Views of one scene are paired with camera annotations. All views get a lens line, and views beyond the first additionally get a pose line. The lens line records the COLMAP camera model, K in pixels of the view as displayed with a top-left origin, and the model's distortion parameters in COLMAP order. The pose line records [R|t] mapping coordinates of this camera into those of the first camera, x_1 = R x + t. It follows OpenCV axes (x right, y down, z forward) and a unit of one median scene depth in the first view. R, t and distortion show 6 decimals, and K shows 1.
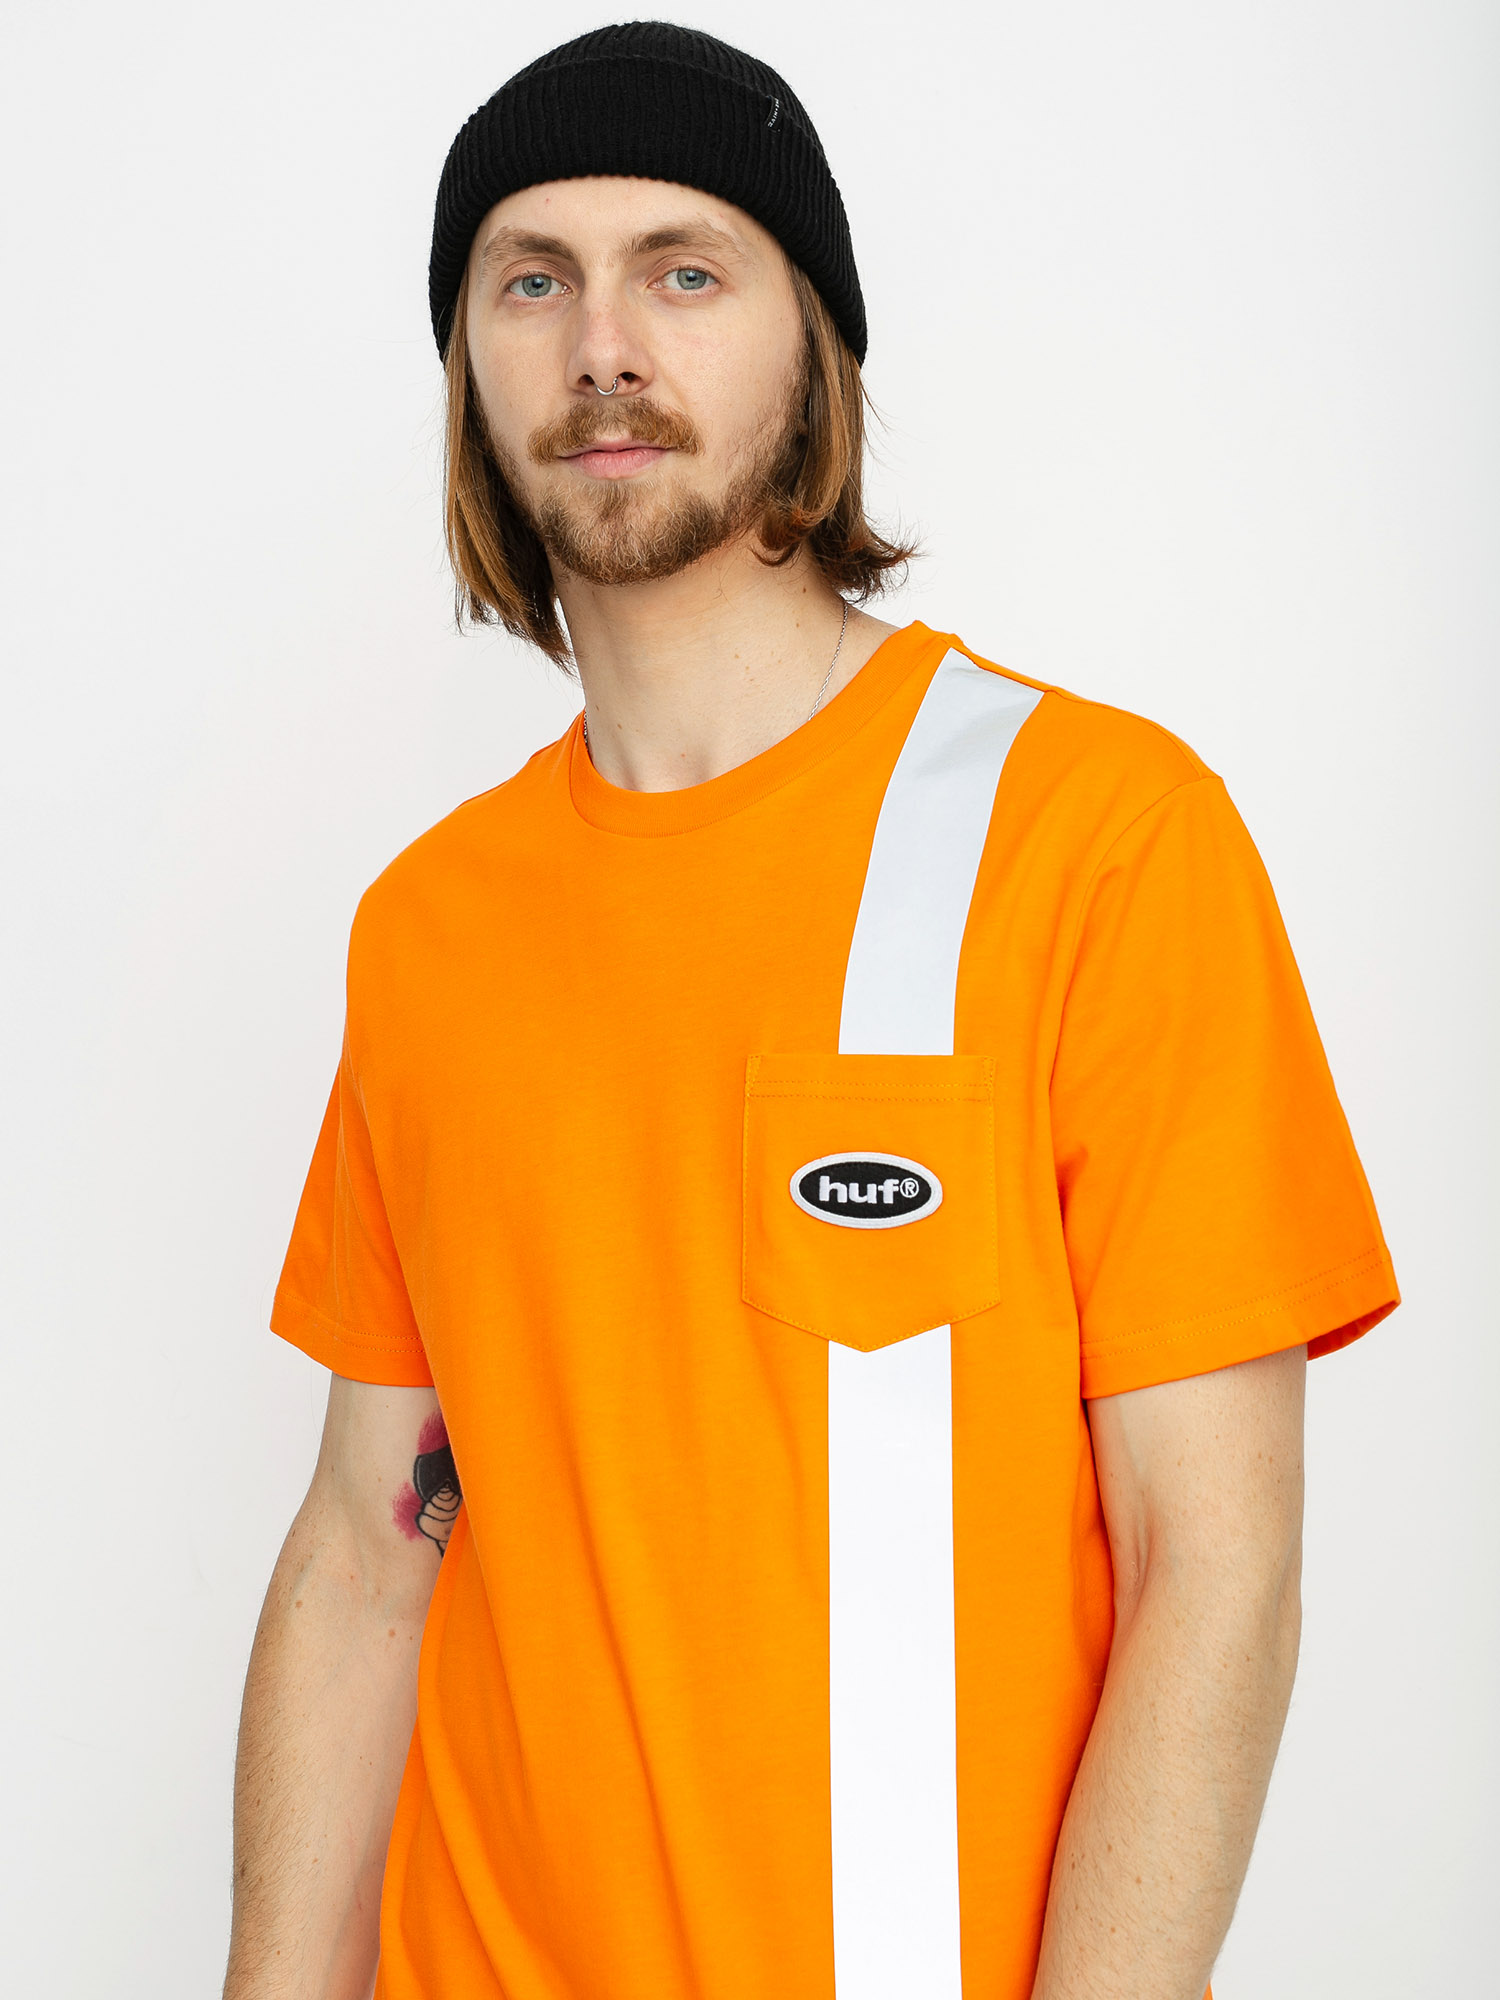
lens RADIAL K [[2556.0, 0, 750.0], [0, 2556.0, 1000.0], [0, 0, 1]] dist [-0.071967, -0.011235]
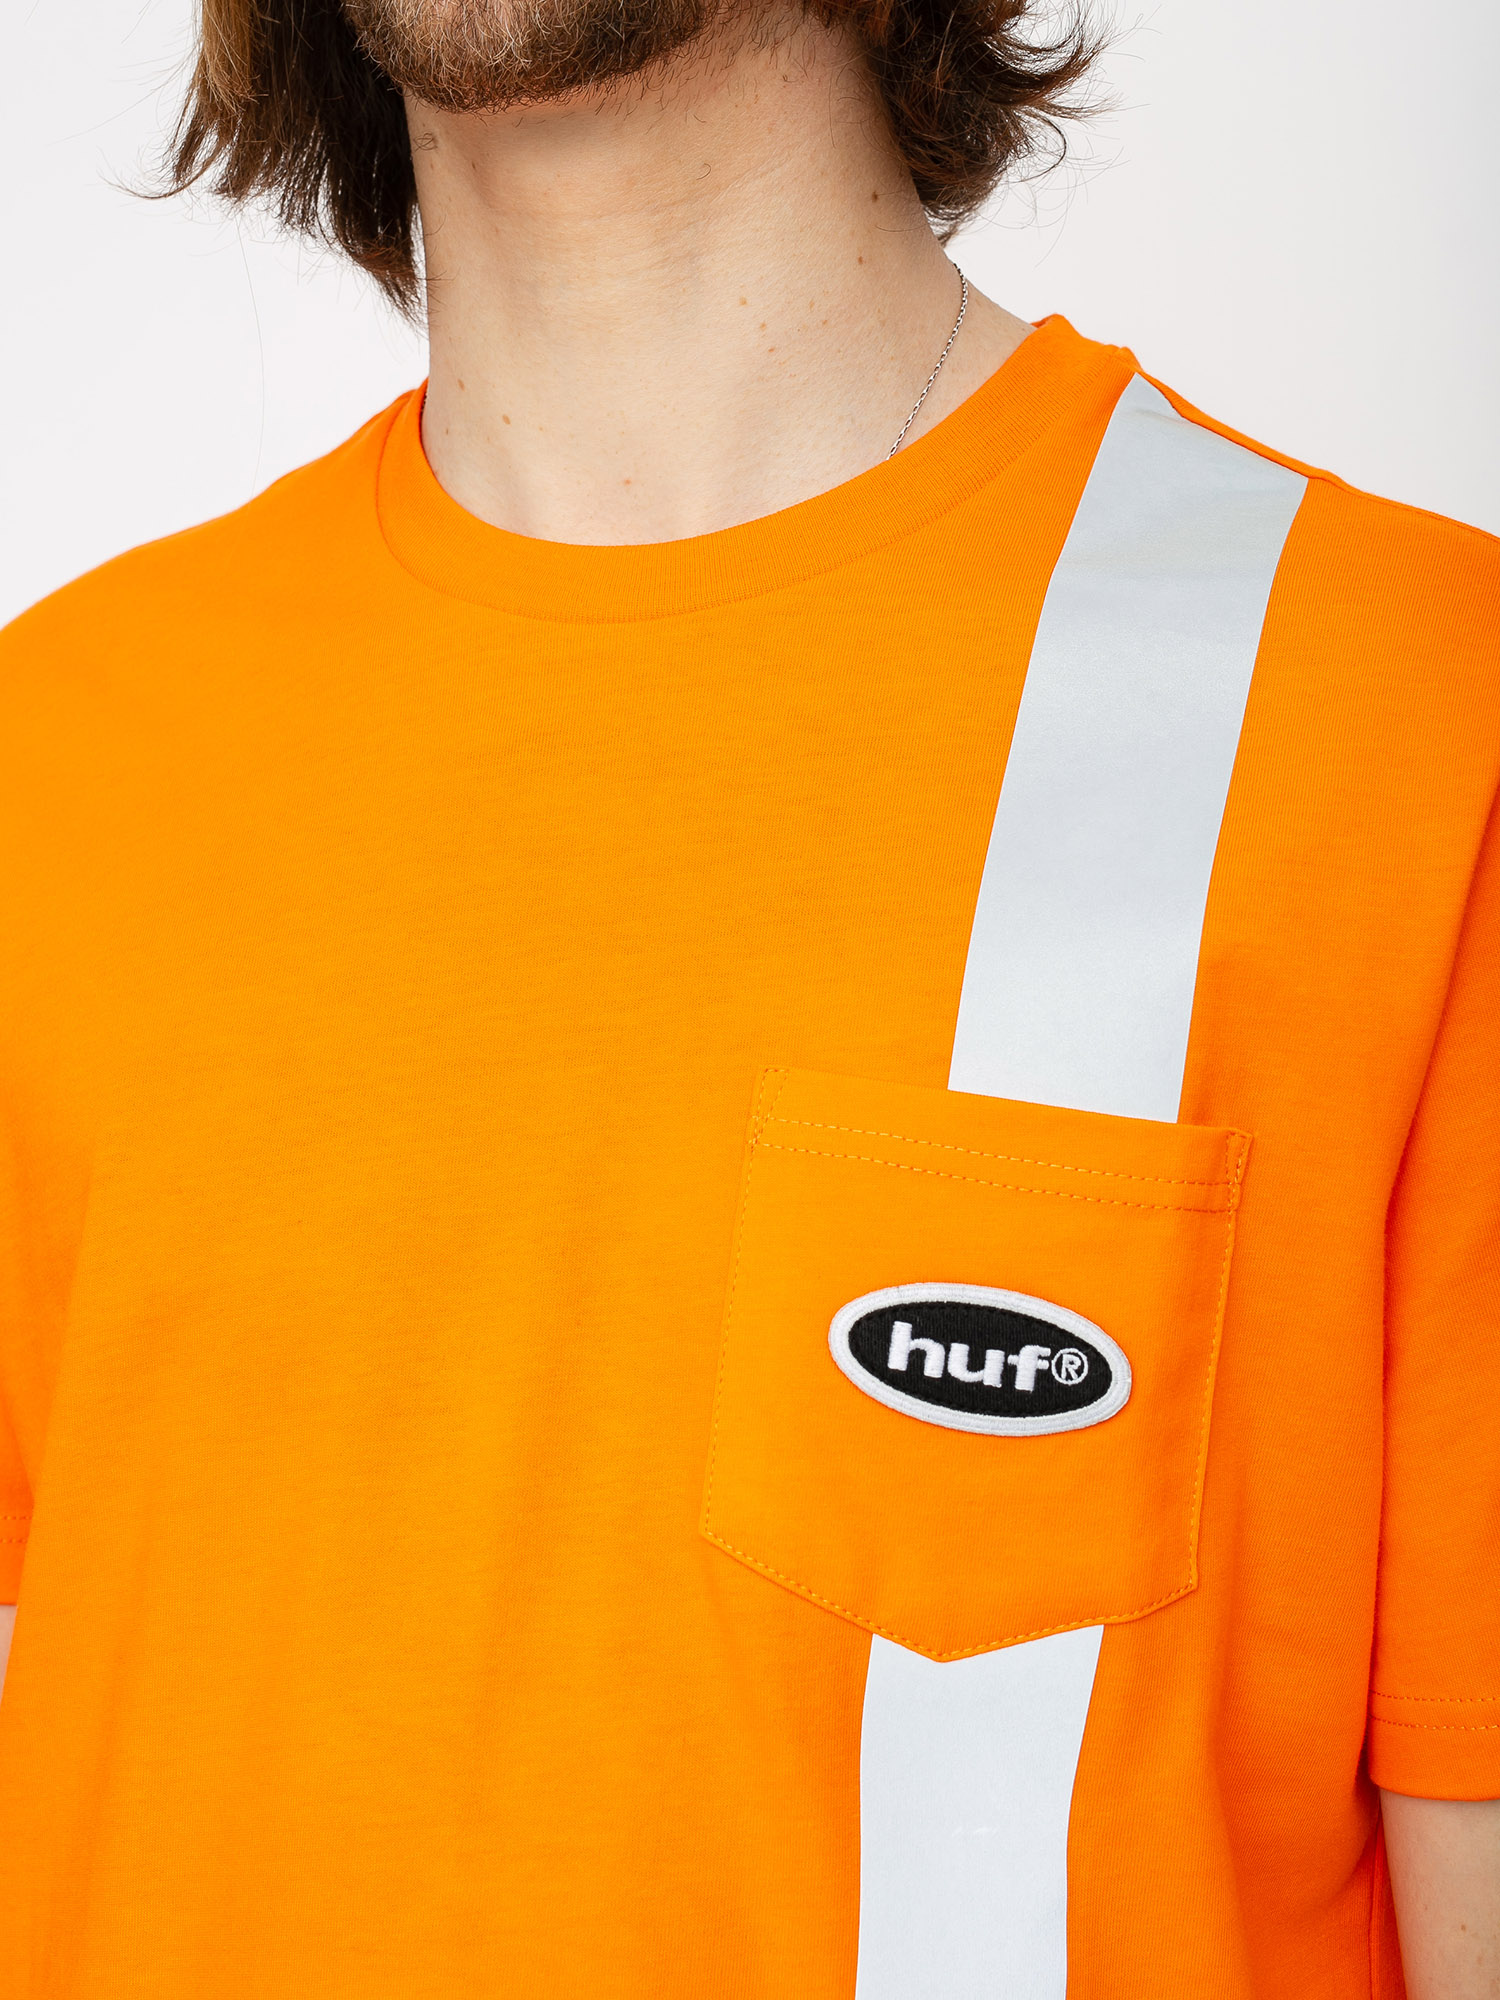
lens RADIAL K [[2556.0, 0, 750.0], [0, 2556.0, 1000.0], [0, 0, 1]] dist [-0.071967, -0.011235]
pose [[0.967986, 0.113935, 0.223657, -0.116070], [-0.129167, 0.990115, 0.054654, -0.019199], [-0.215219, -0.081794, 0.973134, 0.470103]]
